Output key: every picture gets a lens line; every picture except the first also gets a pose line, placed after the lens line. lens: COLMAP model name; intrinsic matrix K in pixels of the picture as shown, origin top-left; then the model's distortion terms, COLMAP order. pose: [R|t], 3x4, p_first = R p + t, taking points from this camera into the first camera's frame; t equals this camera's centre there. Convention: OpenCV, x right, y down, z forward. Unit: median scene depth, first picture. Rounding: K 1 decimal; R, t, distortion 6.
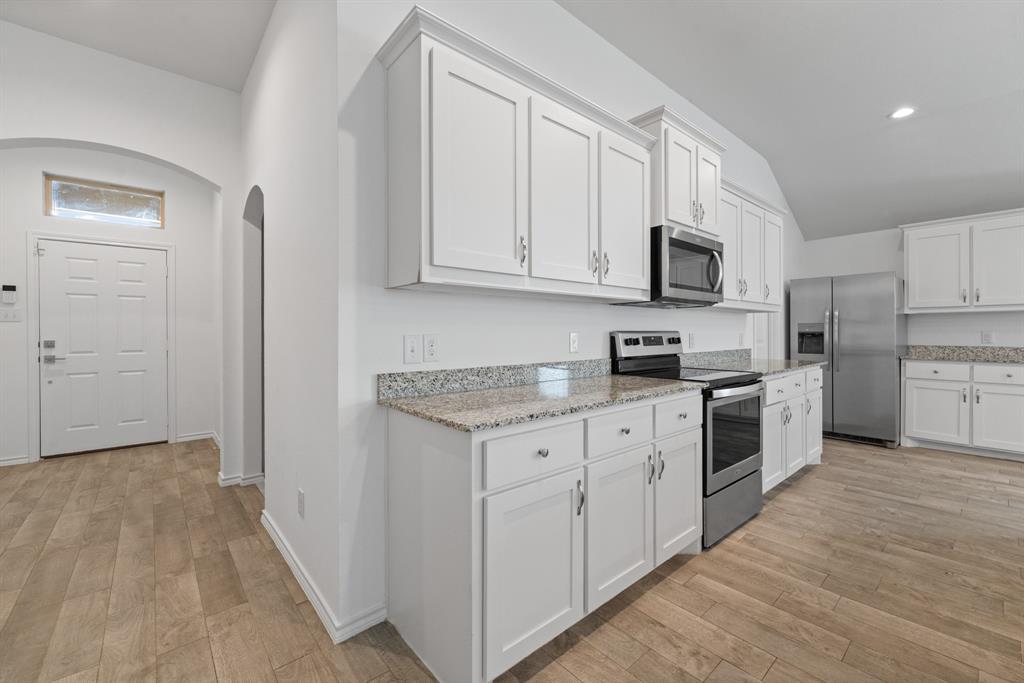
lens RADIAL K [[419.5, 0, 515.8], [0, 419.5, 334.3], [0, 0, 1]] dist [0.000455, -0.000627]
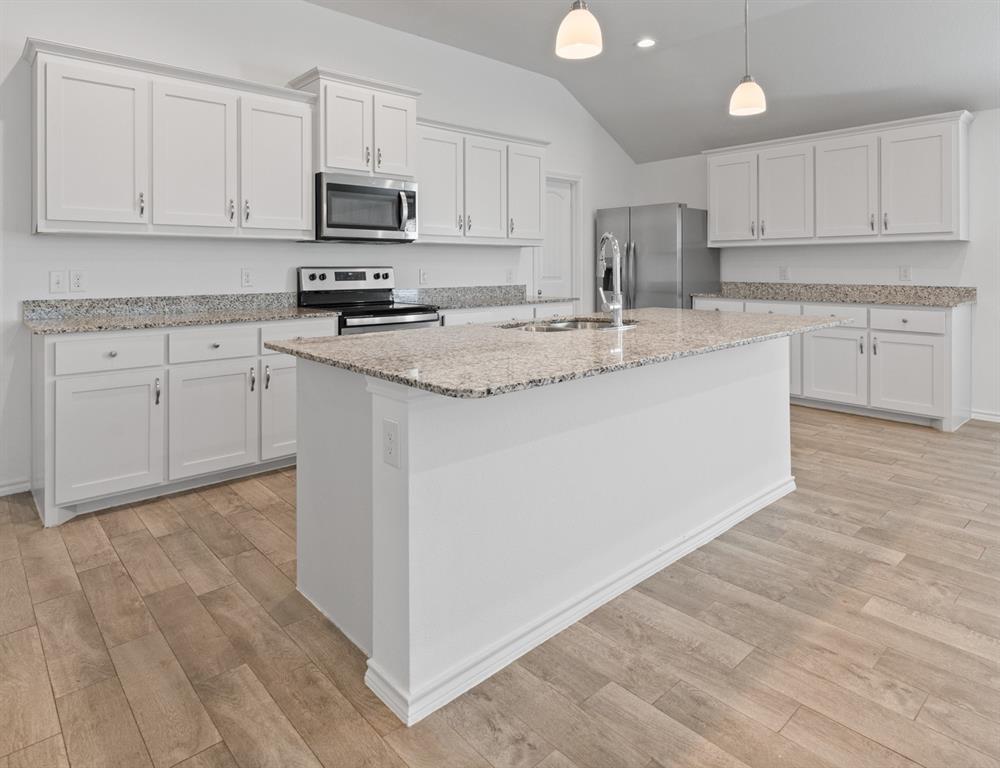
lens RADIAL K [[586.4, 0, 443.0], [0, 586.4, 267.8], [0, 0, 1]] dist [-0.000669, -0.003767]
pose [[0.999780, 0.000843, -0.020956, 0.691164], [-0.000887, 0.999997, -0.002127, -0.002868], [0.020954, 0.002145, 0.999778, -0.538413]]
